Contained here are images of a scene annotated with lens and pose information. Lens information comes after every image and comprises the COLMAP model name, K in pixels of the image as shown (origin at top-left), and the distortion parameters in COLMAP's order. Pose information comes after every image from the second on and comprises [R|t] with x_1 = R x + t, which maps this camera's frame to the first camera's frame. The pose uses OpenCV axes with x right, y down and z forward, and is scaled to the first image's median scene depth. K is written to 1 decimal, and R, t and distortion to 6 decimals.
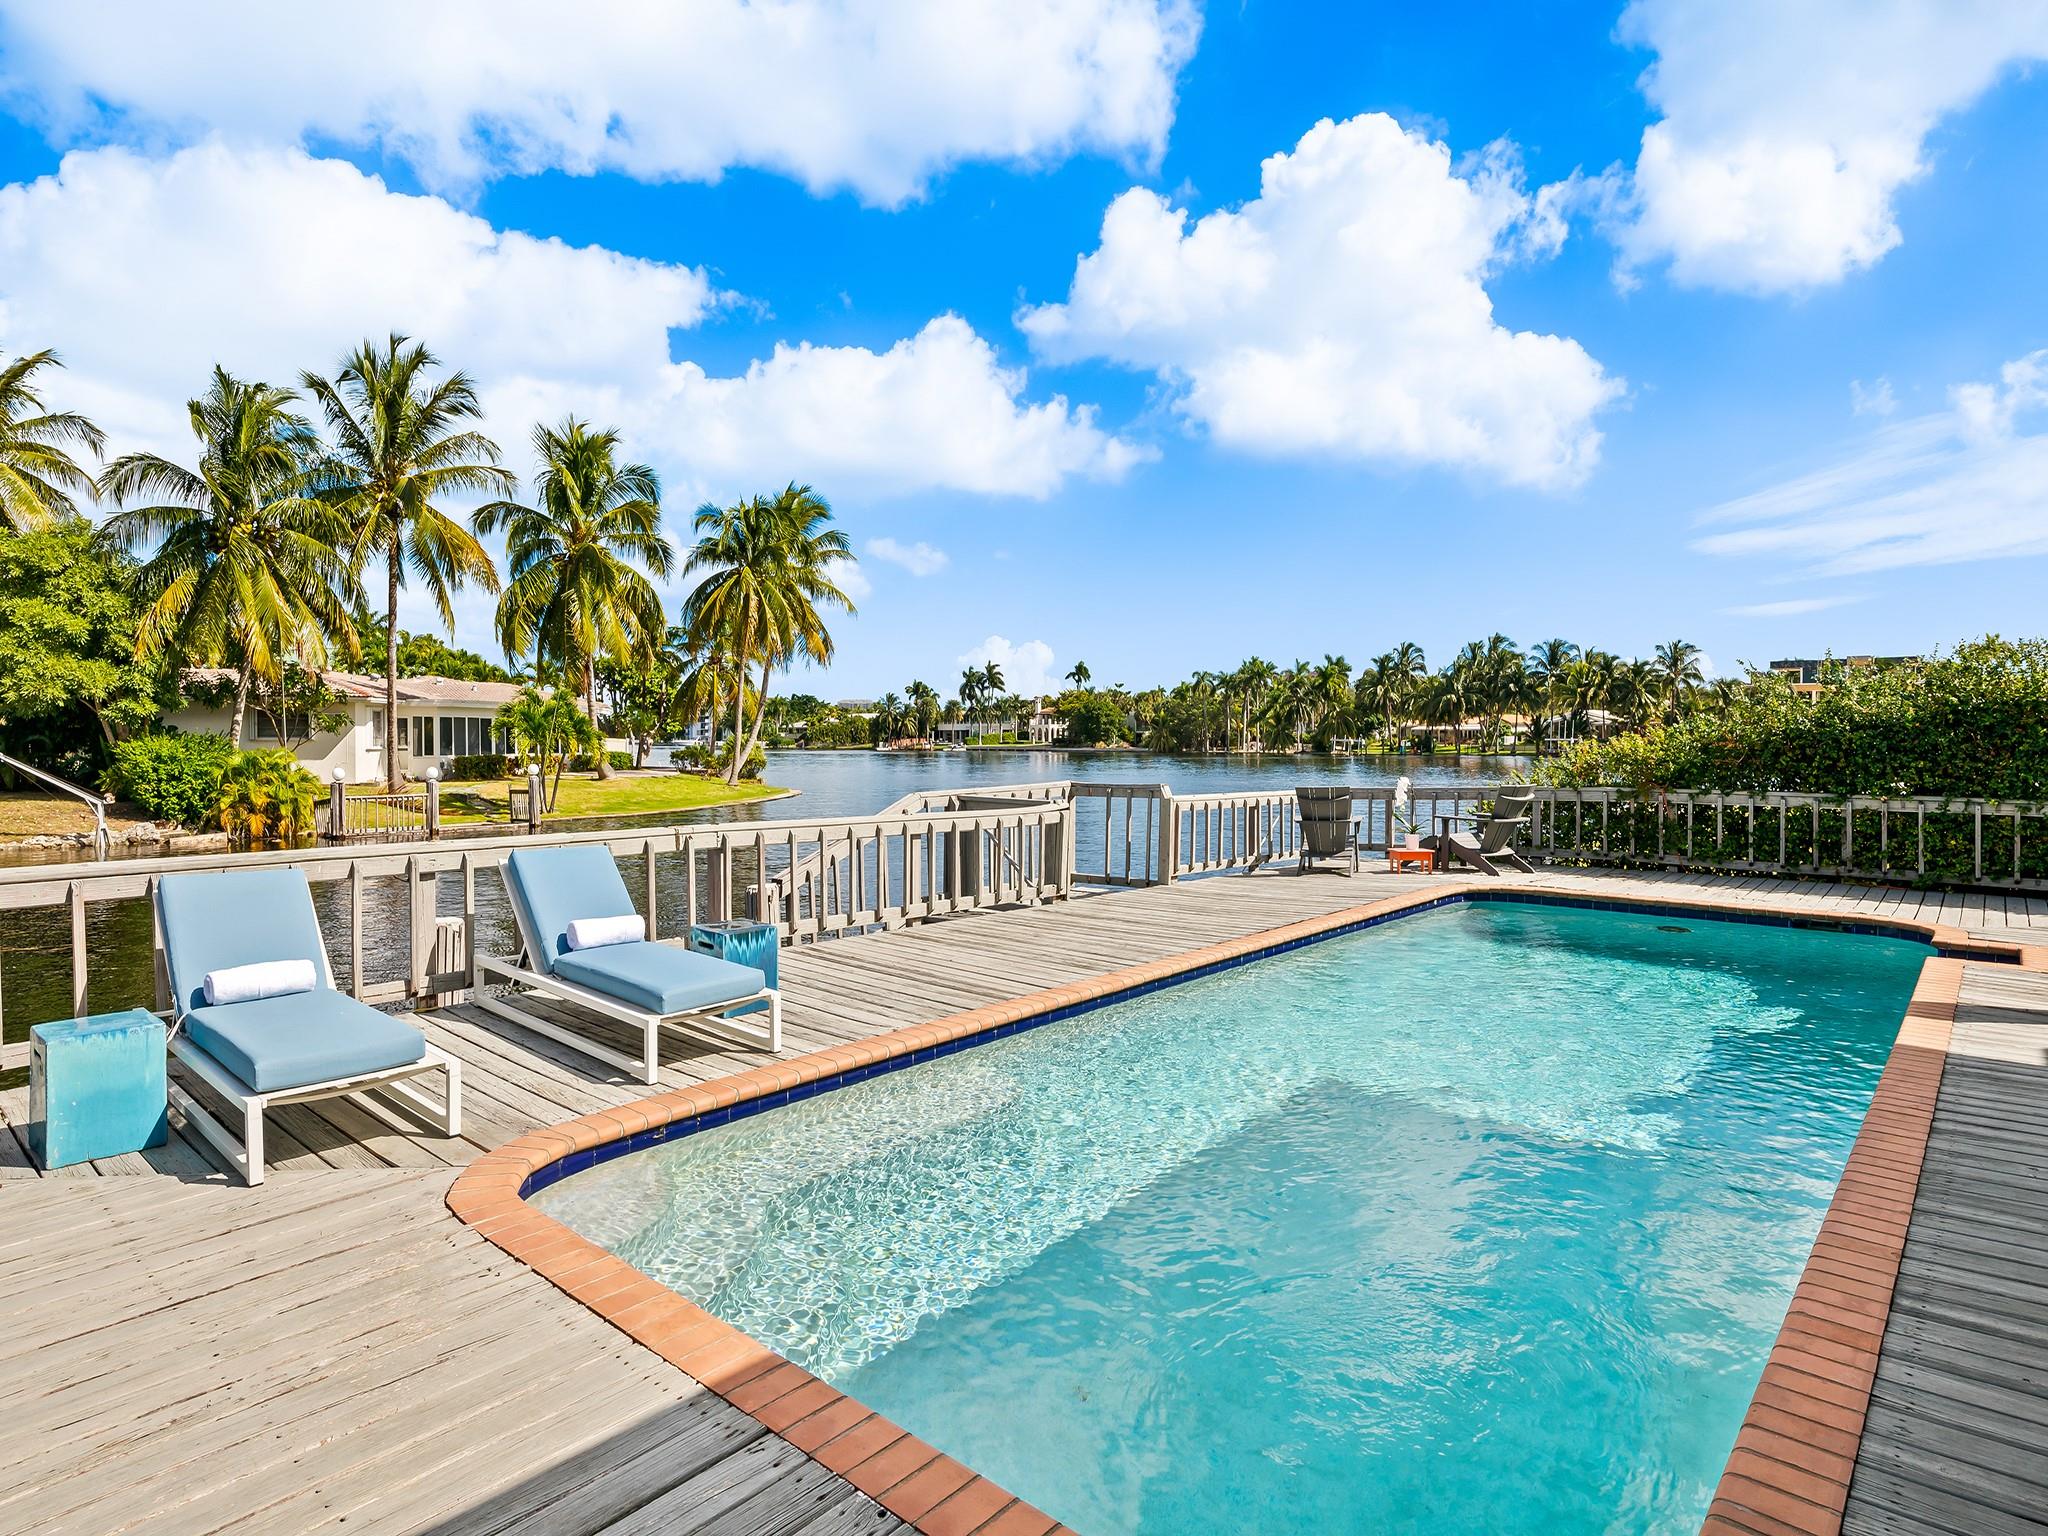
lens RADIAL K [[1114.0, 0, 1021.1], [0, 1114.0, 772.2], [0, 0, 1]] dist [0.005584, -0.001971]
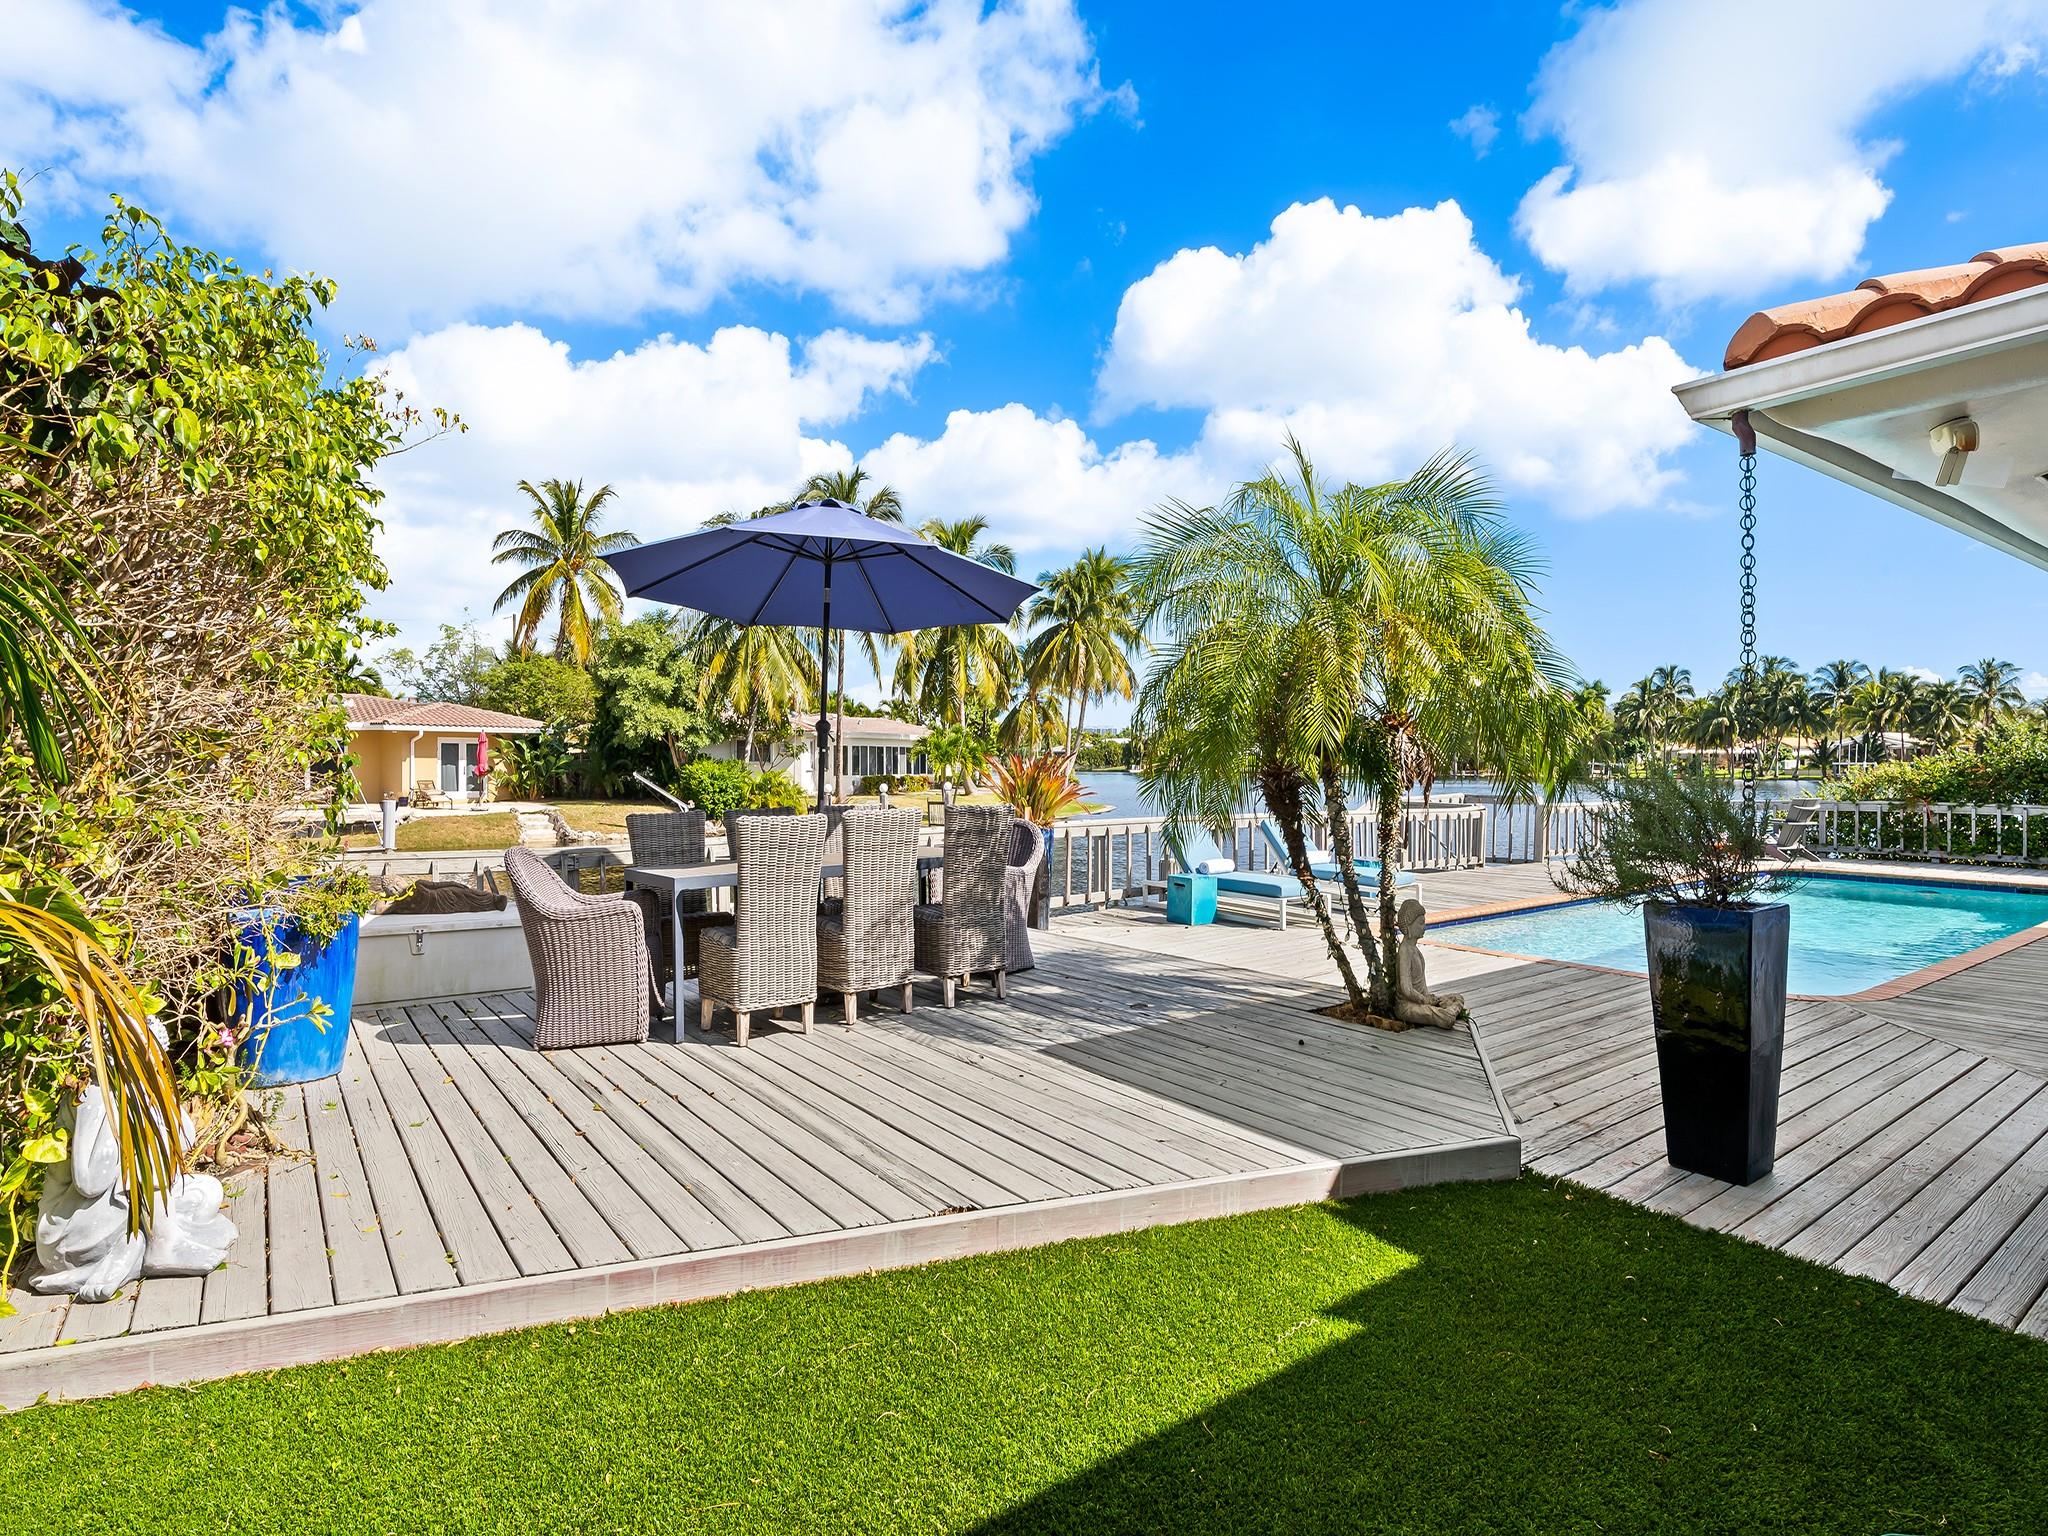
lens RADIAL K [[1046.6, 0, 1019.3], [0, 1046.6, 759.6], [0, 0, 1]] dist [0.001410, -0.002252]
pose [[0.975485, 0.000410, -0.220067, -0.016066], [-0.007480, 0.999482, -0.031293, 0.000781], [0.219940, 0.032172, 0.974983, -0.035047]]
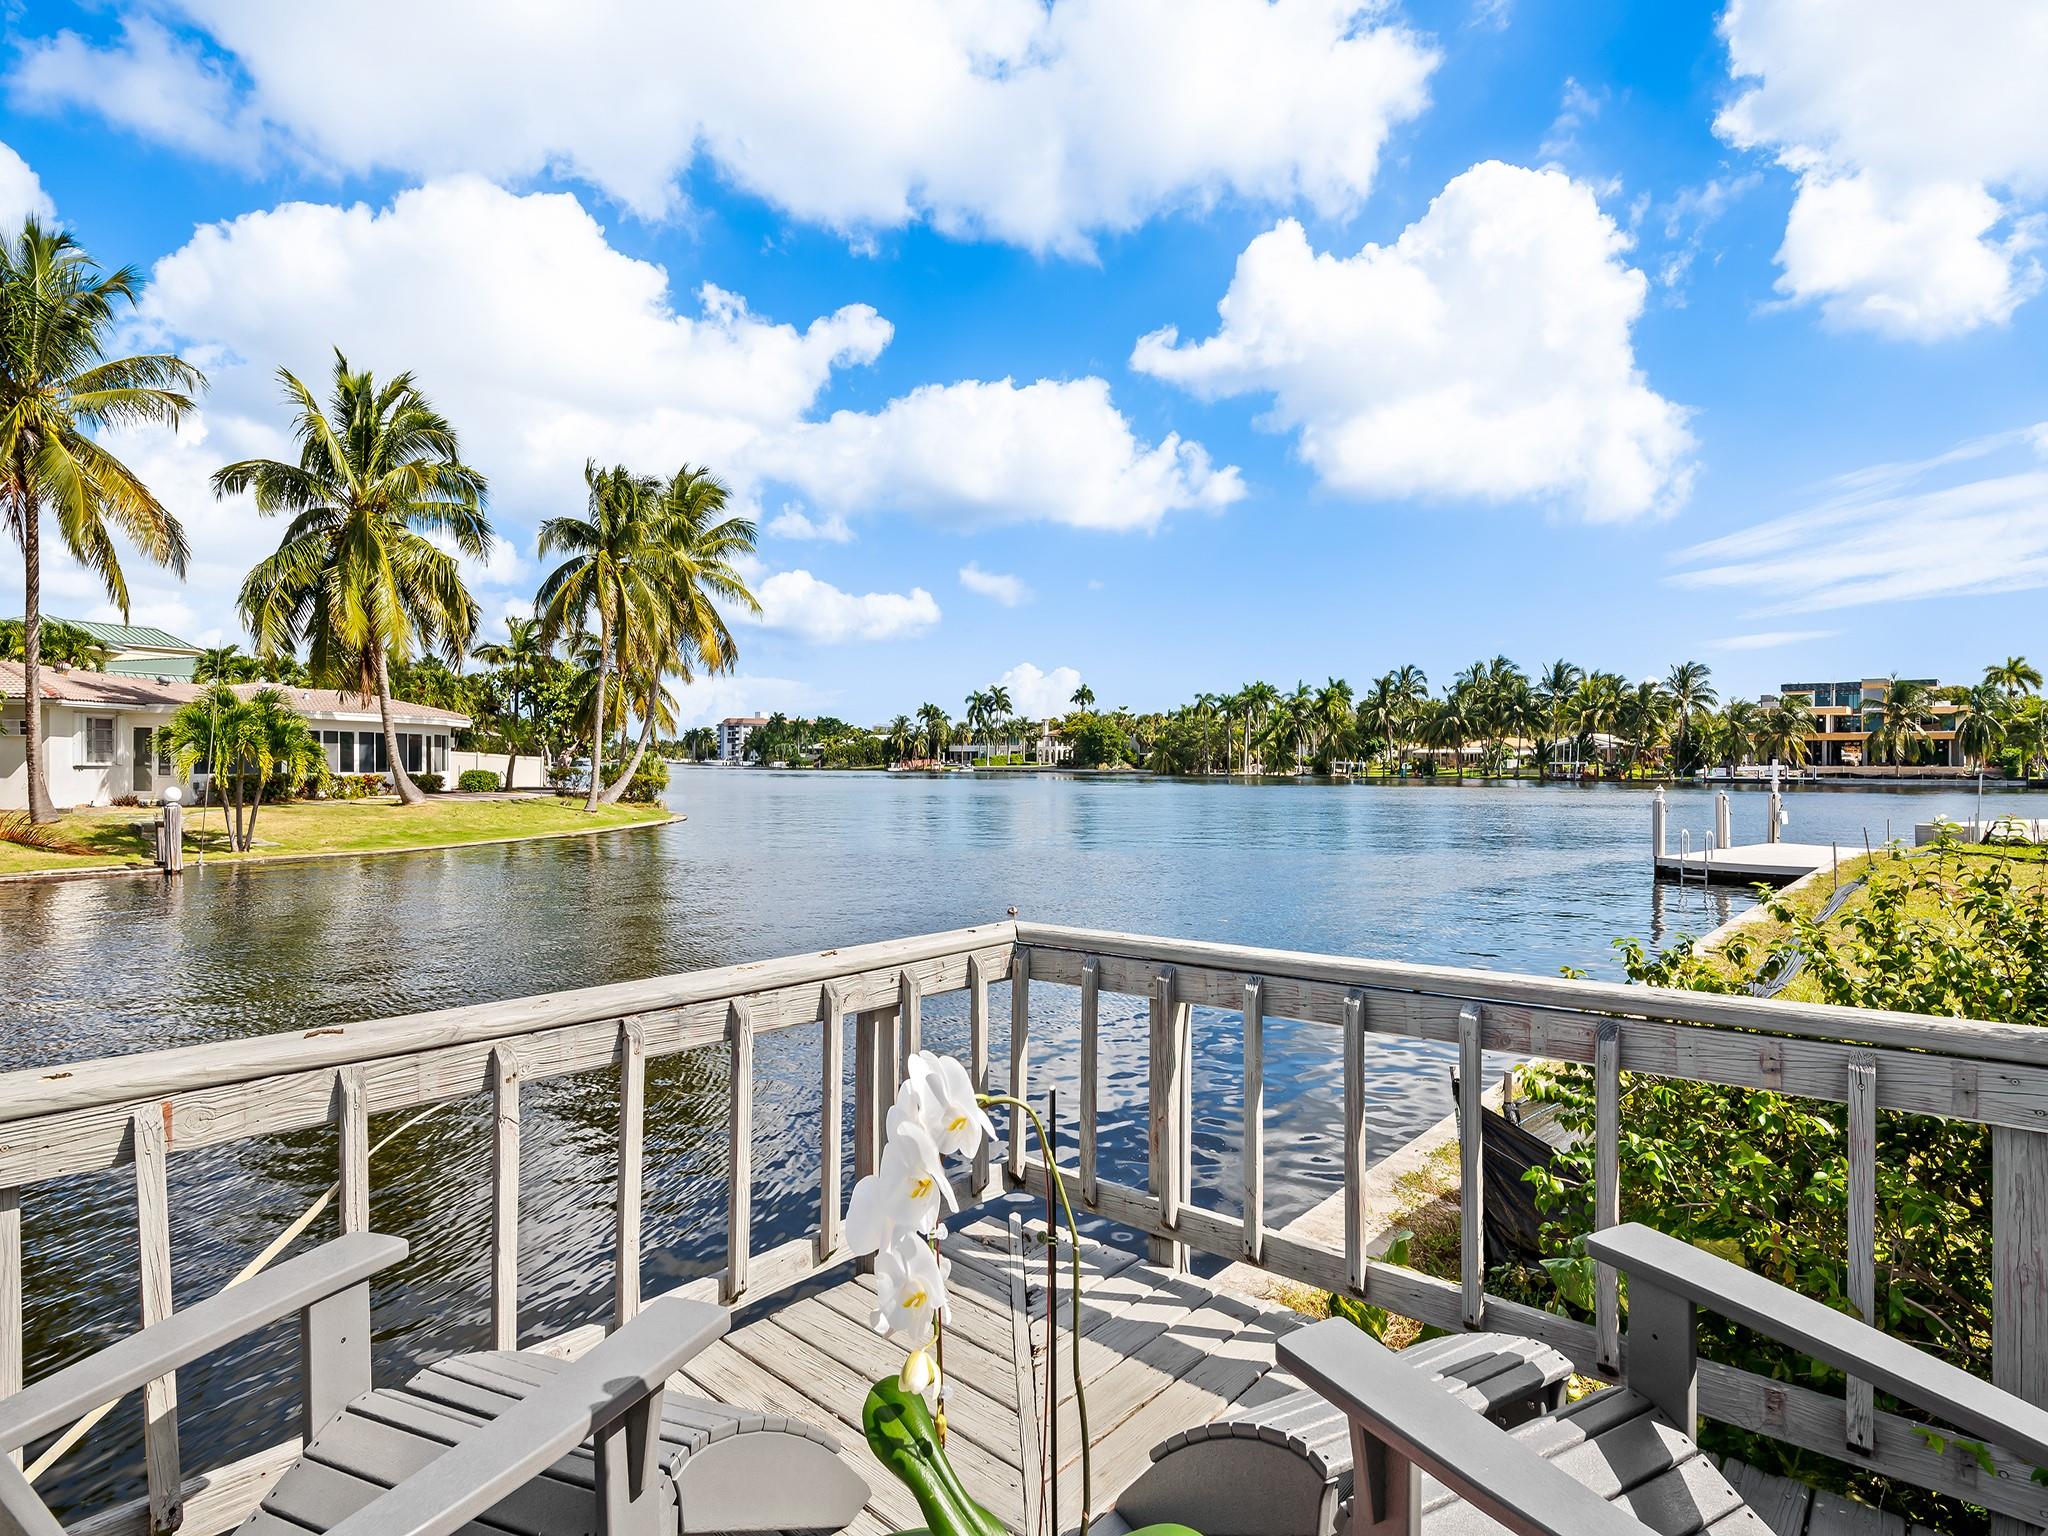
lens RADIAL K [[1046.6, 0, 1016.2], [0, 1046.6, 767.4], [0, 0, 1]] dist [0.001410, -0.002252]
pose [[0.999583, 0.004643, -0.028509, 0.025380], [-0.005315, 0.999709, -0.023524, -0.001209], [0.028392, 0.023666, 0.999317, 0.063212]]
